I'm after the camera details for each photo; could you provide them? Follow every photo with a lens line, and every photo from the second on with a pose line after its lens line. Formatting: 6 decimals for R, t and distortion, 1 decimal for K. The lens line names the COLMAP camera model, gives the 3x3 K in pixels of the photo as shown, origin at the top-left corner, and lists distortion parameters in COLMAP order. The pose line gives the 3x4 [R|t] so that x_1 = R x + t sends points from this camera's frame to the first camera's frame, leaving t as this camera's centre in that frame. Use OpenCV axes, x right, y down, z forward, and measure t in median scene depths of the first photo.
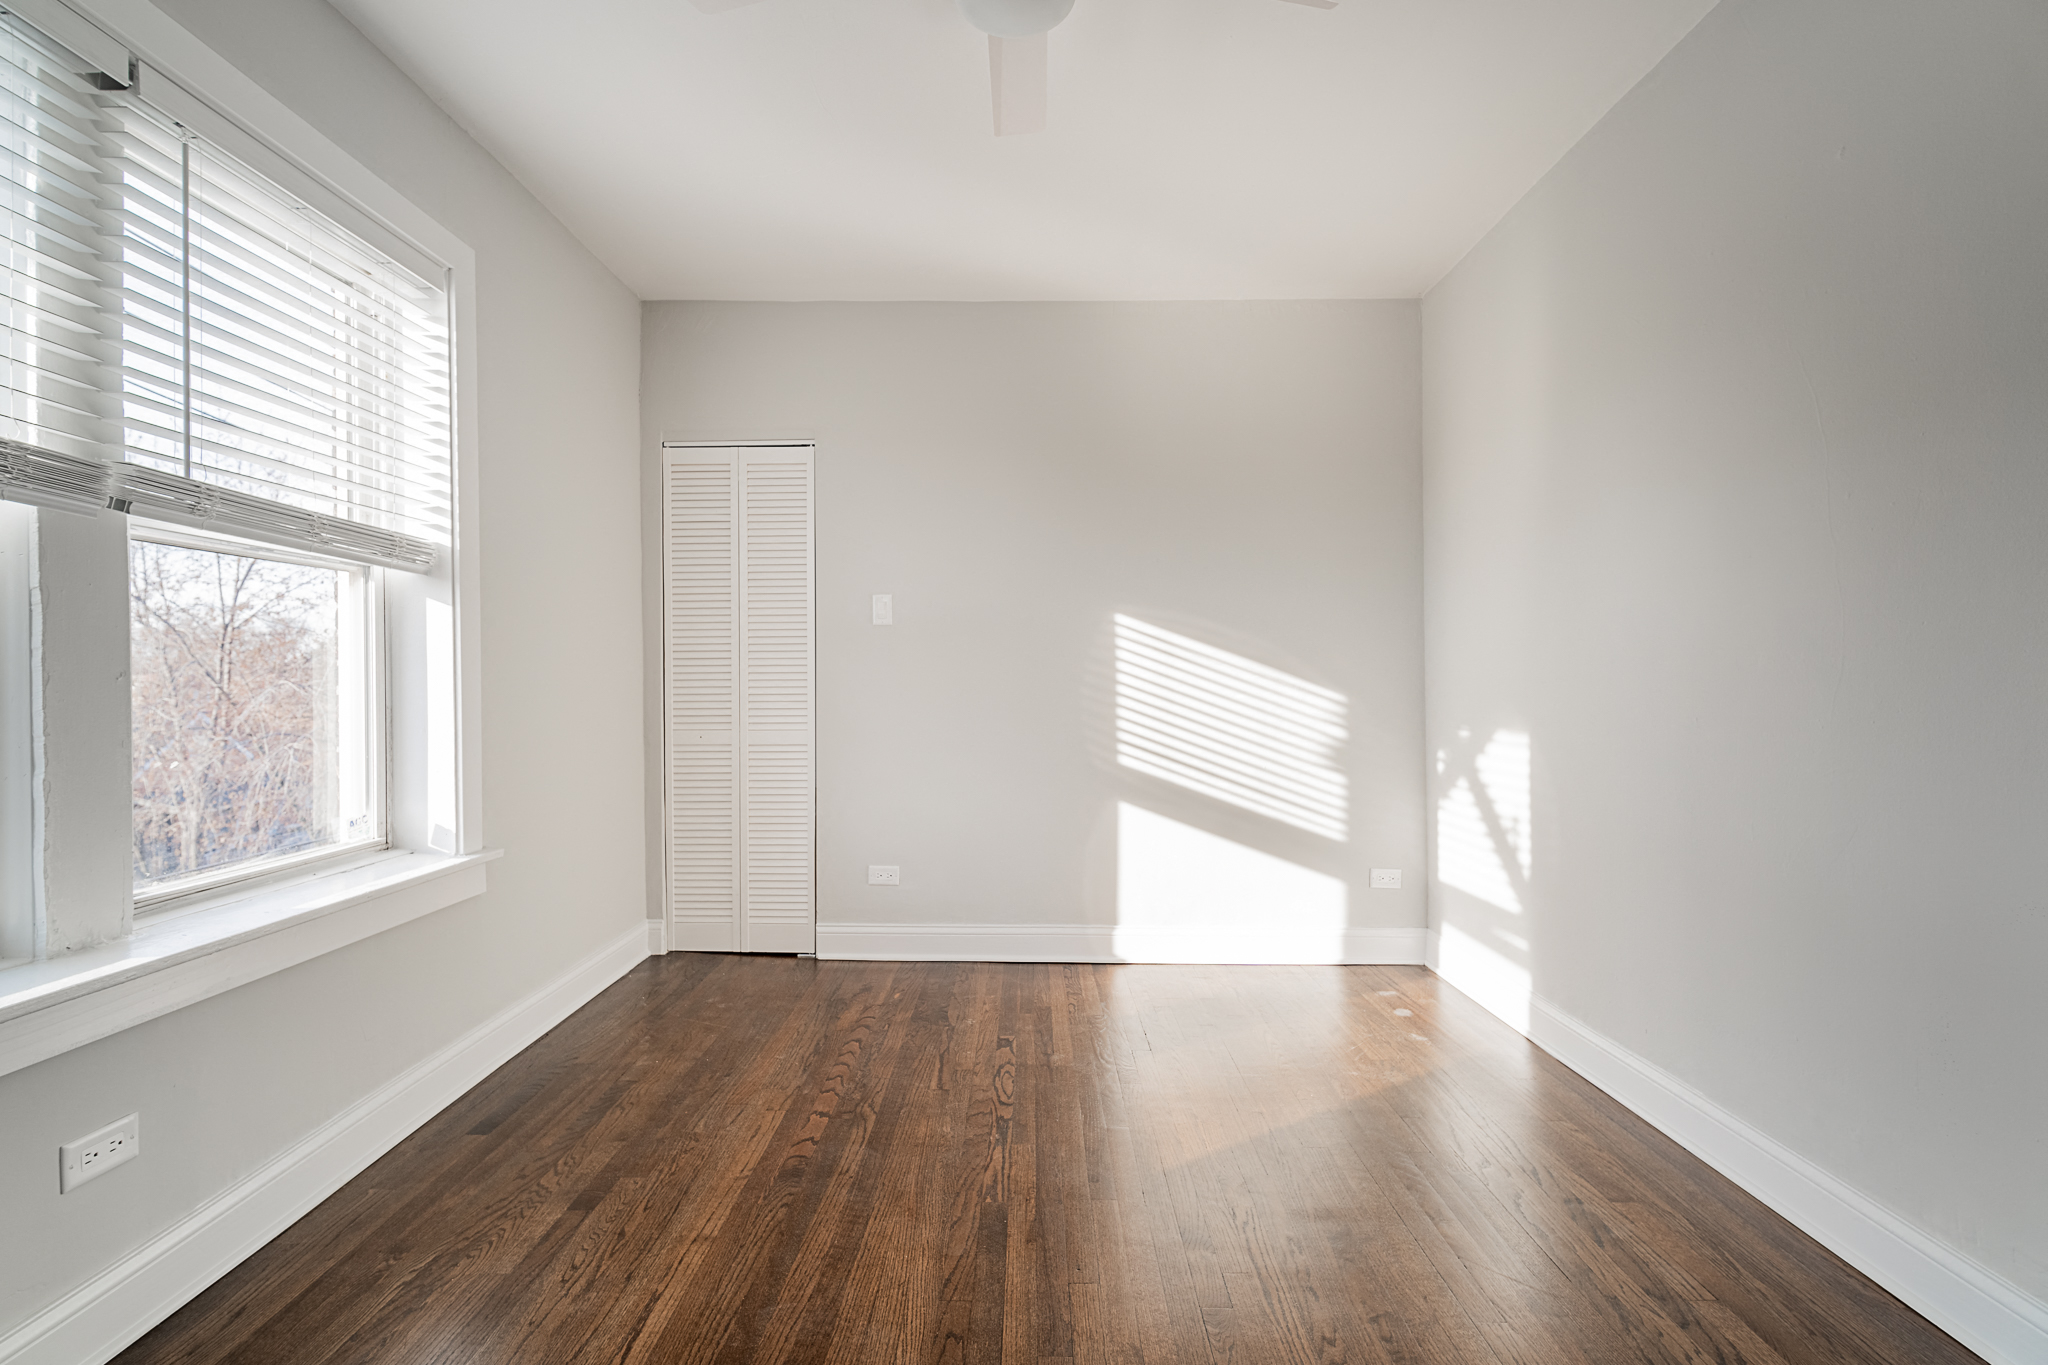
lens RADIAL K [[907.7, 0, 1020.4], [0, 907.7, 680.2], [0, 0, 1]] dist [-0.003729, -0.001275]
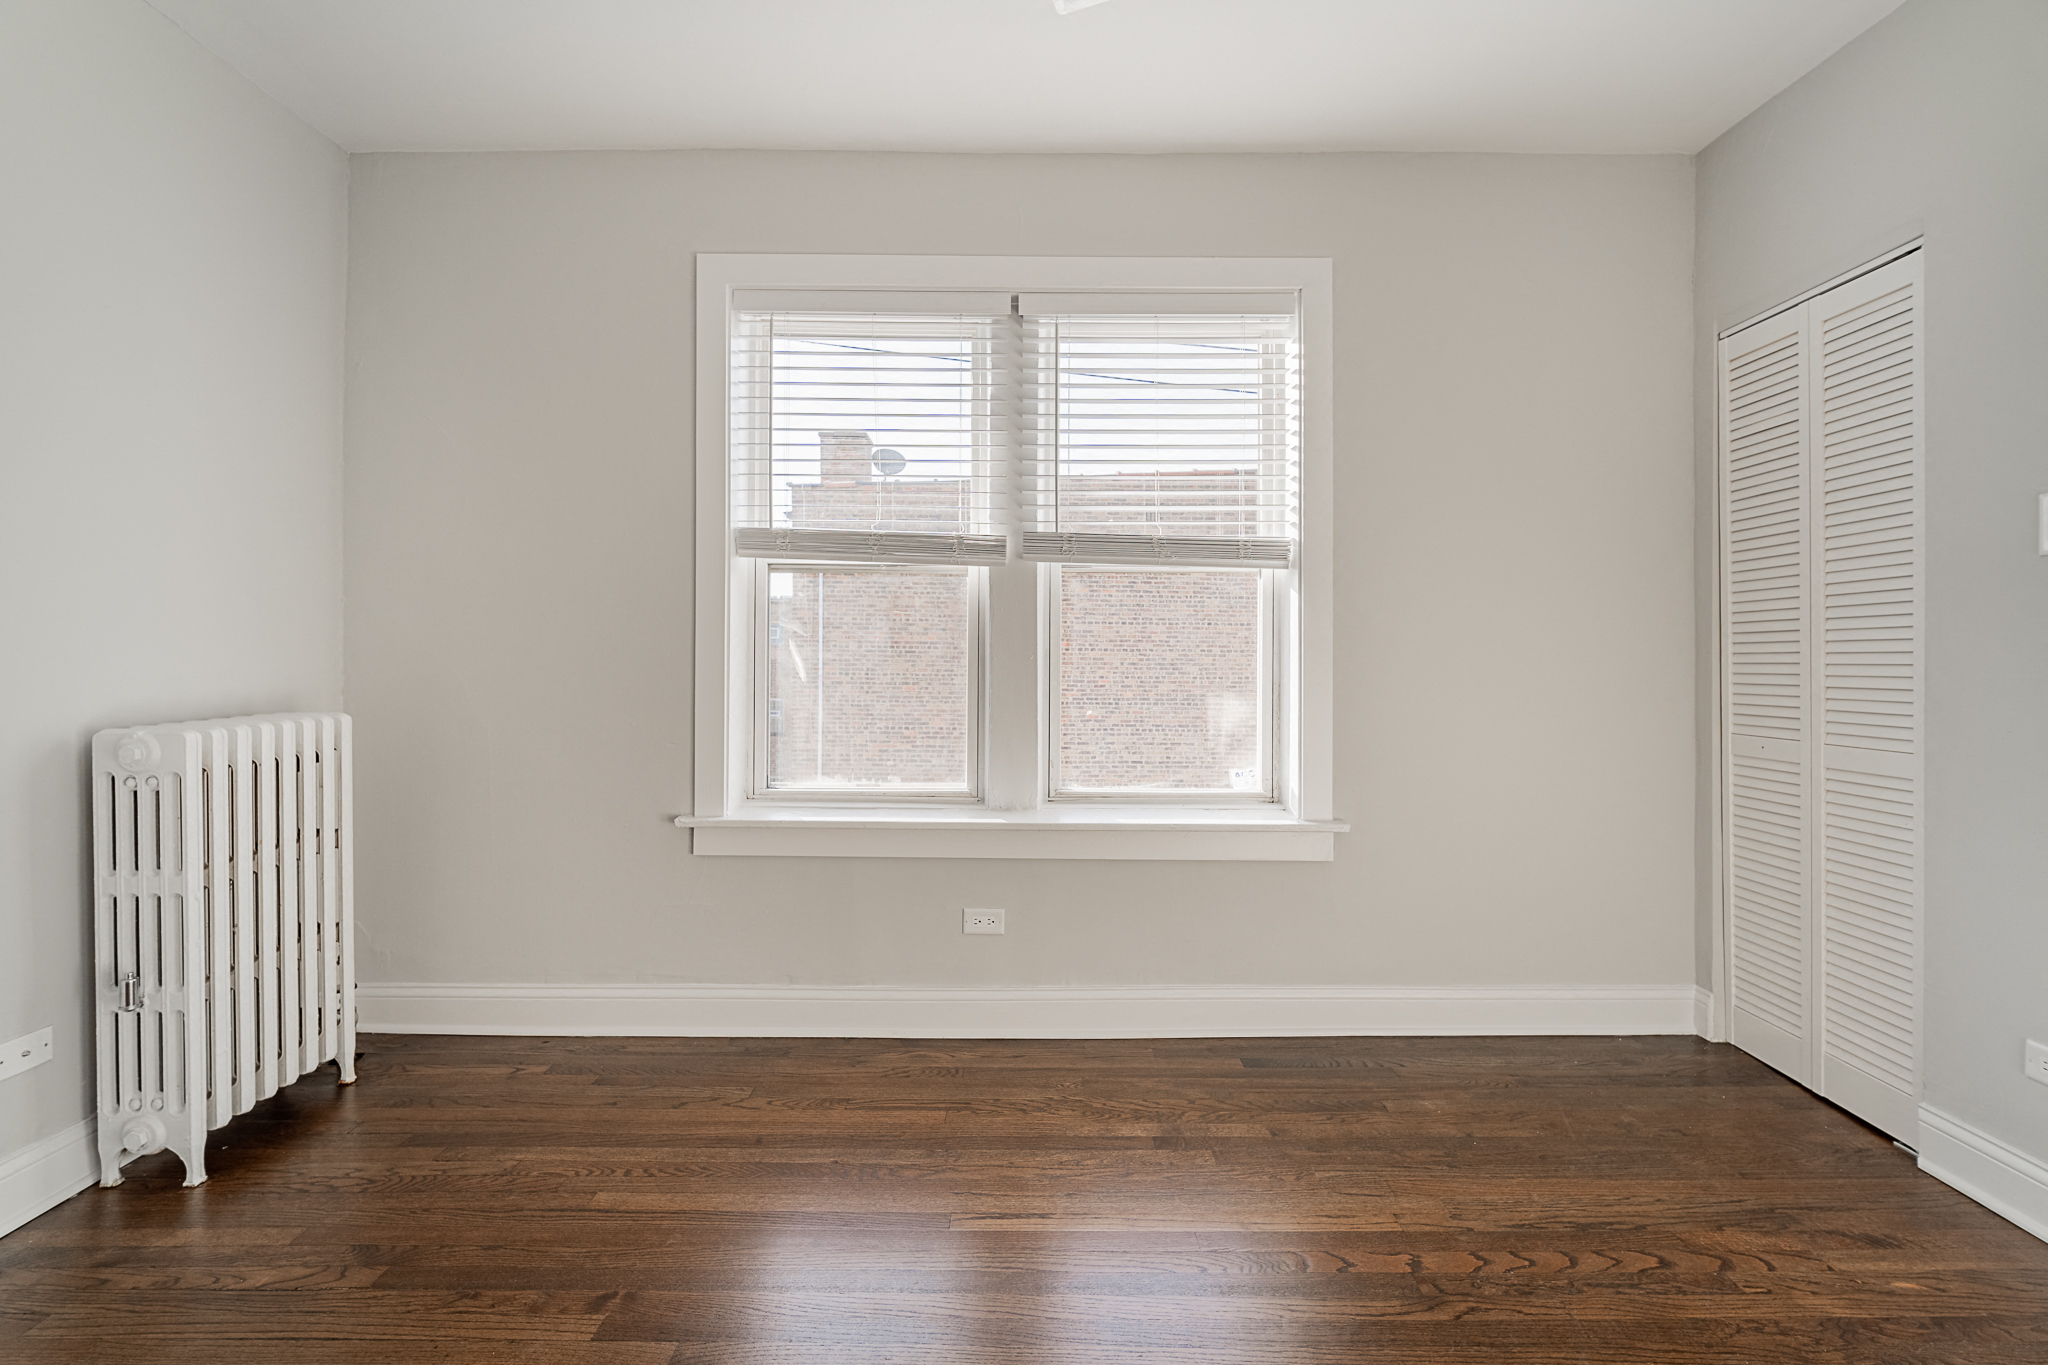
lens RADIAL K [[907.7, 0, 1021.4], [0, 907.7, 657.5], [0, 0, 1]] dist [-0.003729, -0.001275]
pose [[0.006458, 0.004110, -0.999971, 0.463056], [-0.006315, 0.999972, 0.004069, -0.005731], [0.999959, 0.006288, 0.006483, 0.628209]]
